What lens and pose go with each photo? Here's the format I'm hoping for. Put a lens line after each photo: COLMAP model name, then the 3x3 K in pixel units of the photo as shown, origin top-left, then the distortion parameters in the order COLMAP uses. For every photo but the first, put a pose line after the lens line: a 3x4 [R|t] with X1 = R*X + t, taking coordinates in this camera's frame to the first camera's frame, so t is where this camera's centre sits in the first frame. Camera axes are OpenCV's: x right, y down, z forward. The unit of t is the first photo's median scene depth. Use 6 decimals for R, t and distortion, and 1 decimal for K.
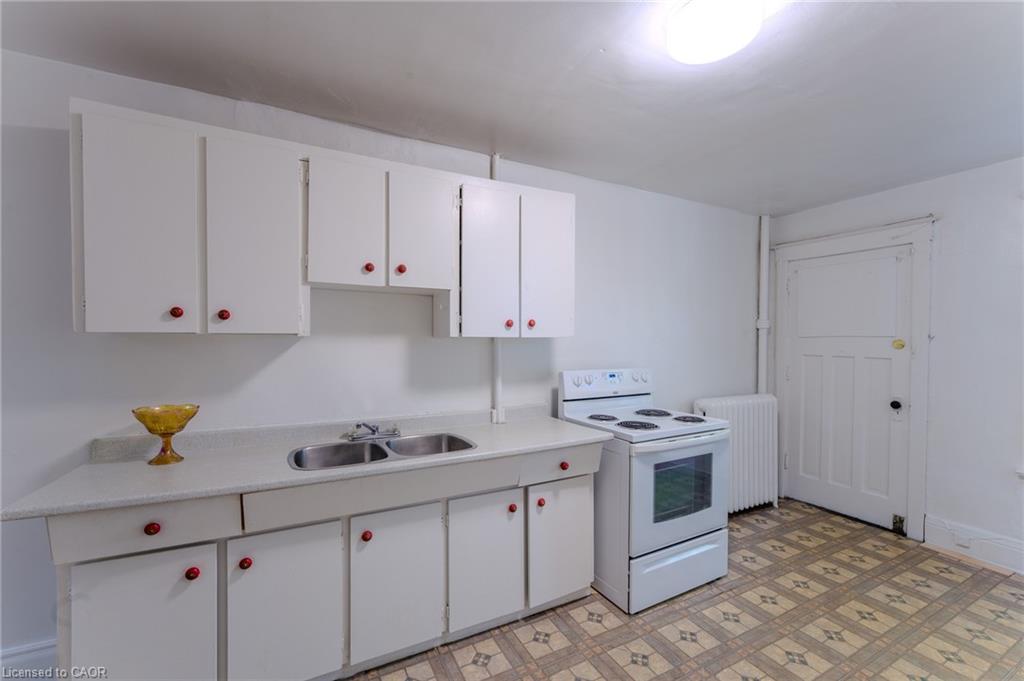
lens RADIAL K [[414.3, 0, 509.0], [0, 414.3, 341.4], [0, 0, 1]] dist [-0.000506, -0.000362]
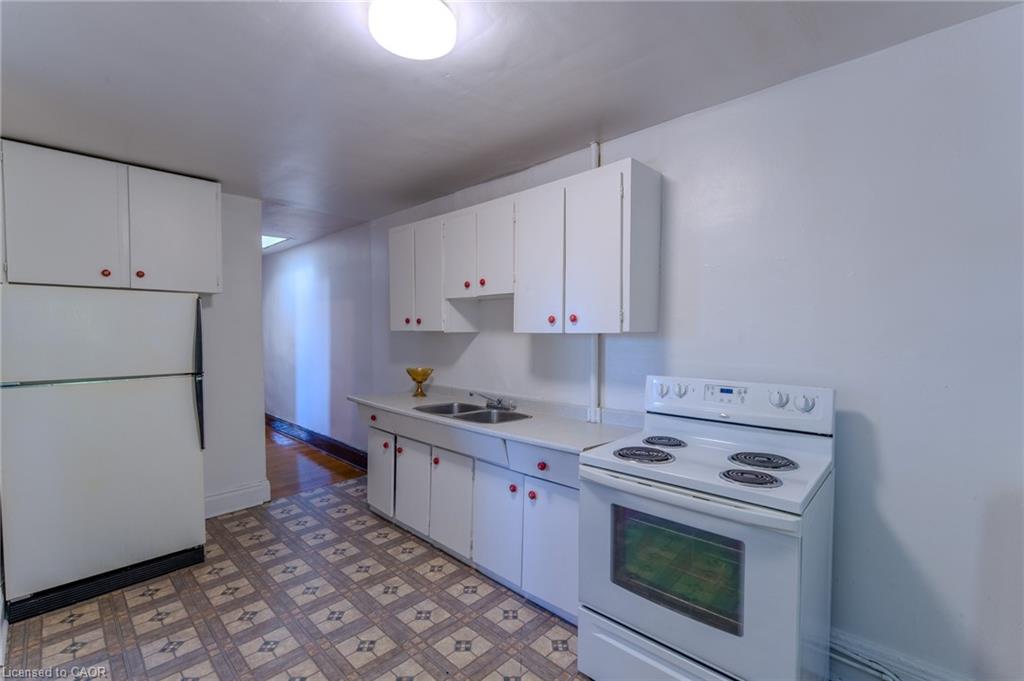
lens RADIAL K [[445.9, 0, 512.0], [0, 445.9, 340.5], [0, 0, 1]] dist [0.000459, -0.000028]
pose [[0.330868, 0.016827, -0.943527, 1.006639], [-0.008234, 0.999854, 0.014944, -0.007098], [0.943641, 0.002824, 0.330958, 0.543317]]
